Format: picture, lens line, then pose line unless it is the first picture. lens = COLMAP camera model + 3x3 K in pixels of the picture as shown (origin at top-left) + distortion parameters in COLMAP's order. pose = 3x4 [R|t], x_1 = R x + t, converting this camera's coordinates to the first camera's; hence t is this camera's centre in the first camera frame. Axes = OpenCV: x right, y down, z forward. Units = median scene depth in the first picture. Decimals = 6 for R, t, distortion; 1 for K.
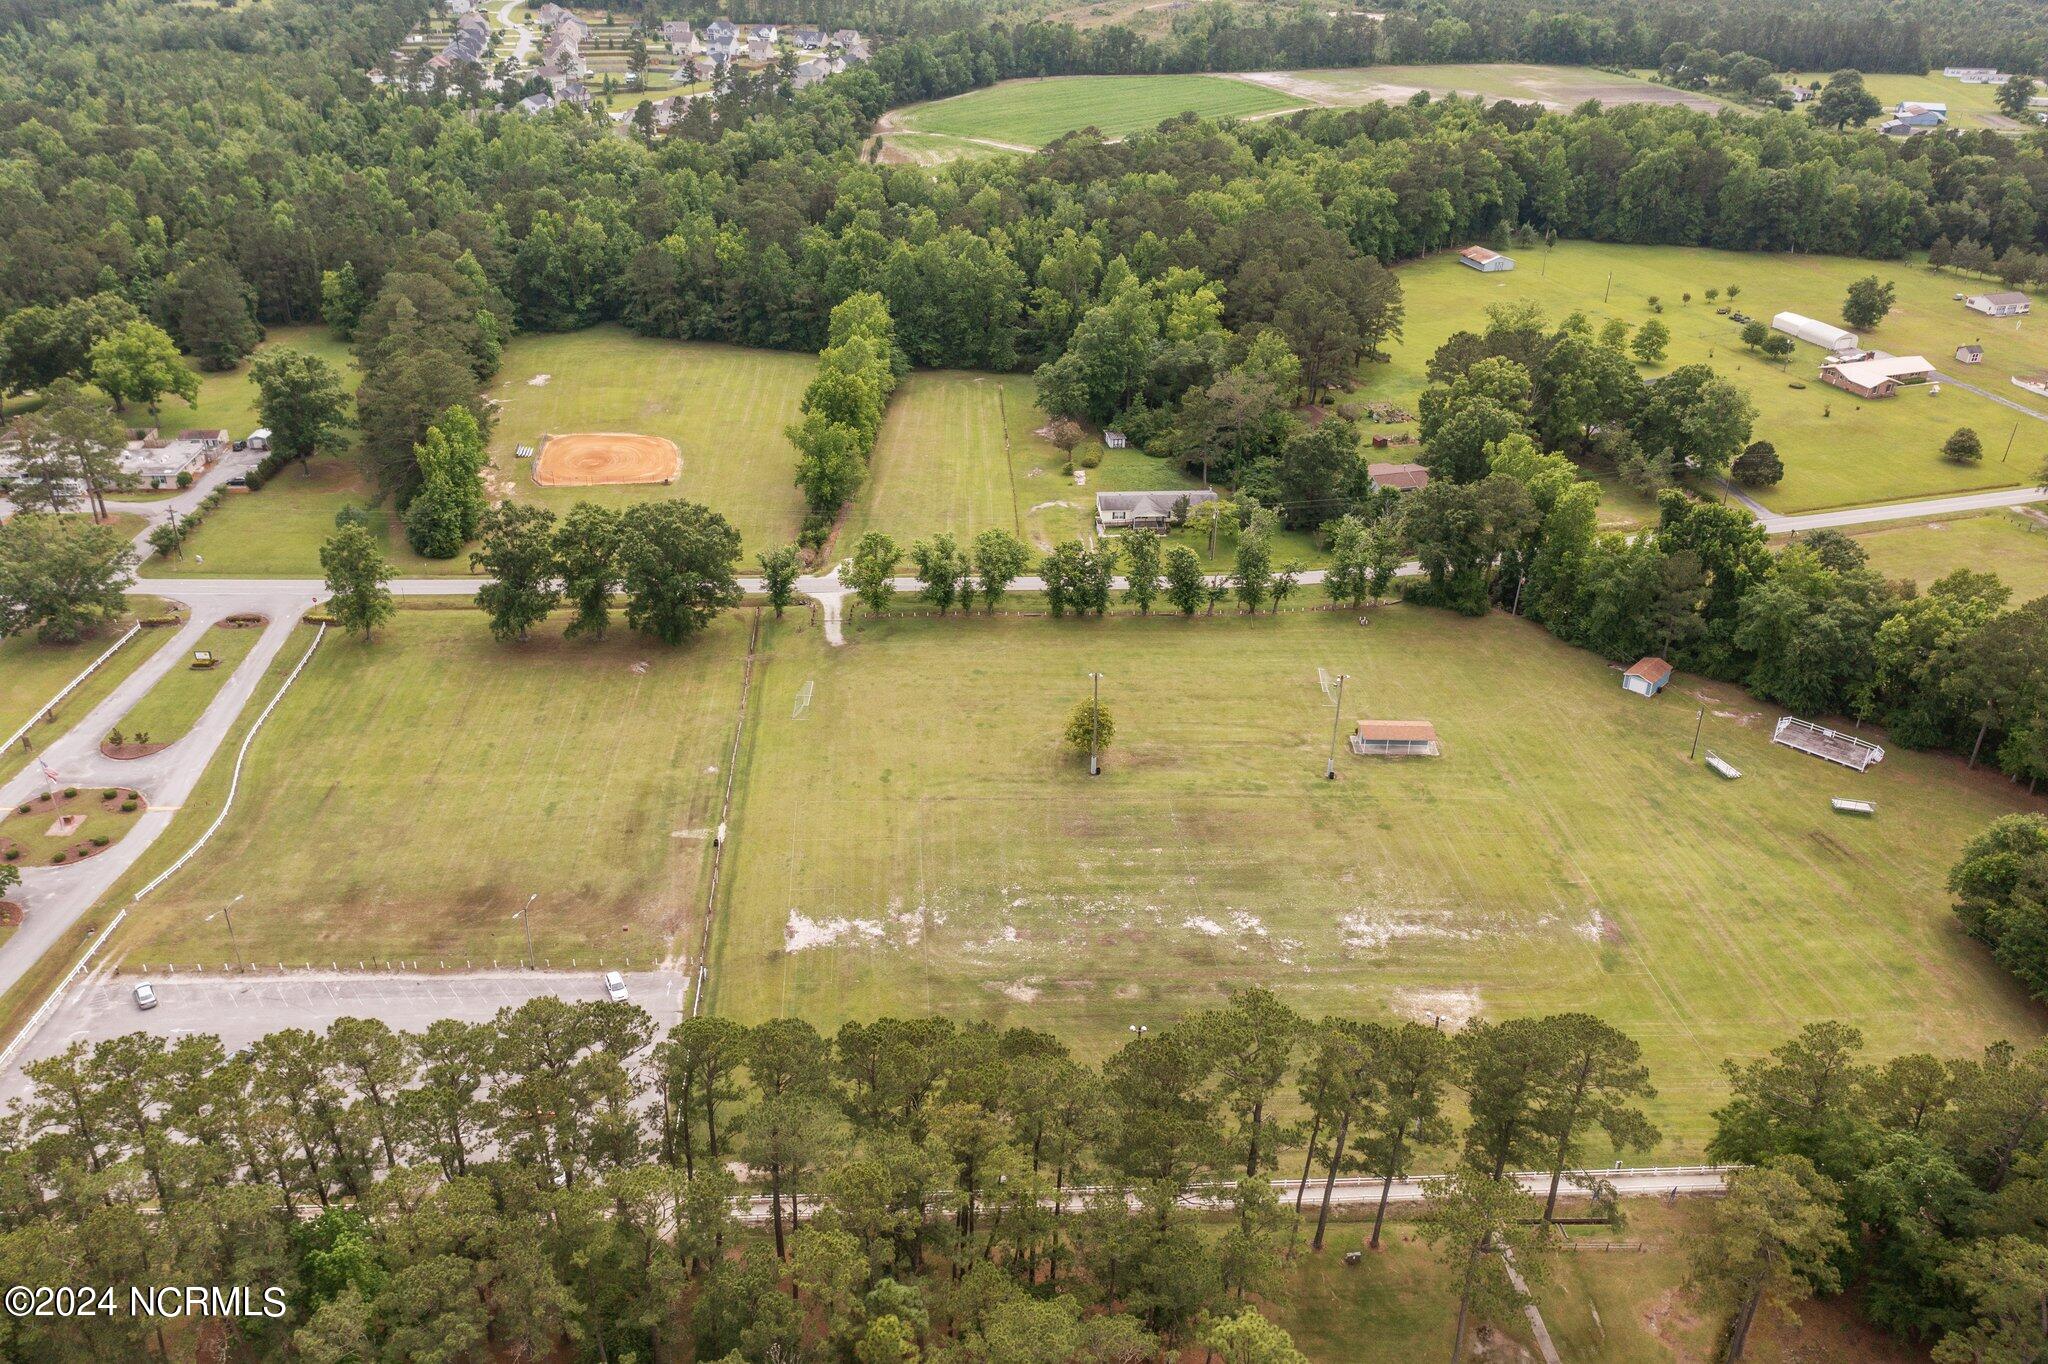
lens RADIAL K [[1649.1, 0, 1023.7], [0, 1649.1, 681.1], [0, 0, 1]] dist [-0.001697, 0.000110]
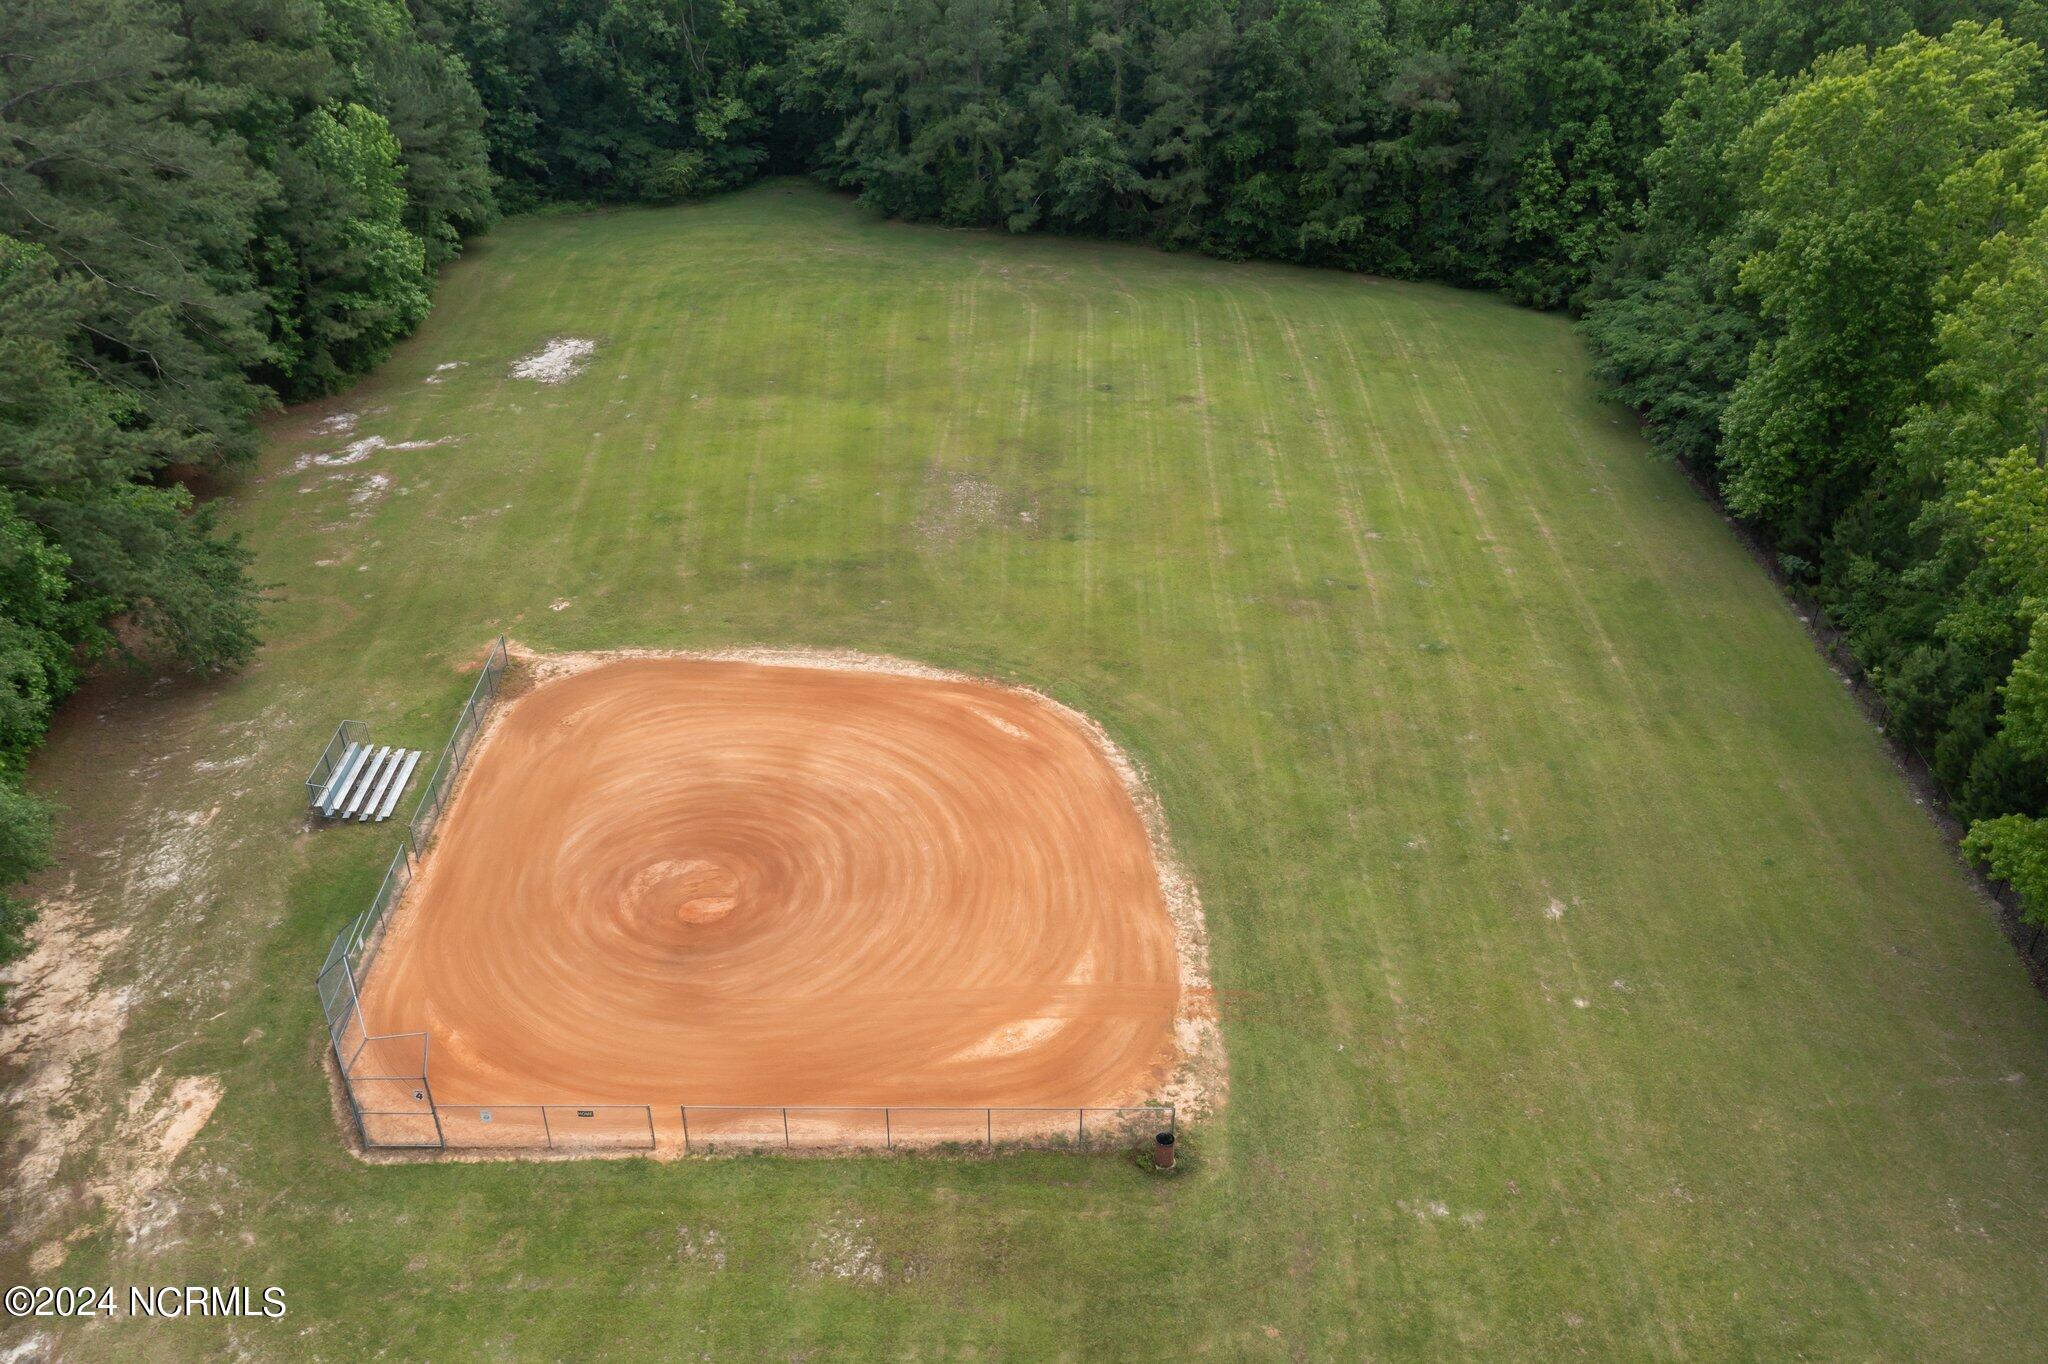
lens RADIAL K [[1645.7, 0, 1025.1], [0, 1645.7, 682.7], [0, 0, 1]] dist [0.003963, -0.000502]
pose [[0.995428, 0.040072, -0.086707, -0.174418], [-0.035463, 0.997908, 0.054057, -0.137151], [0.088692, -0.050735, 0.994766, 0.679810]]
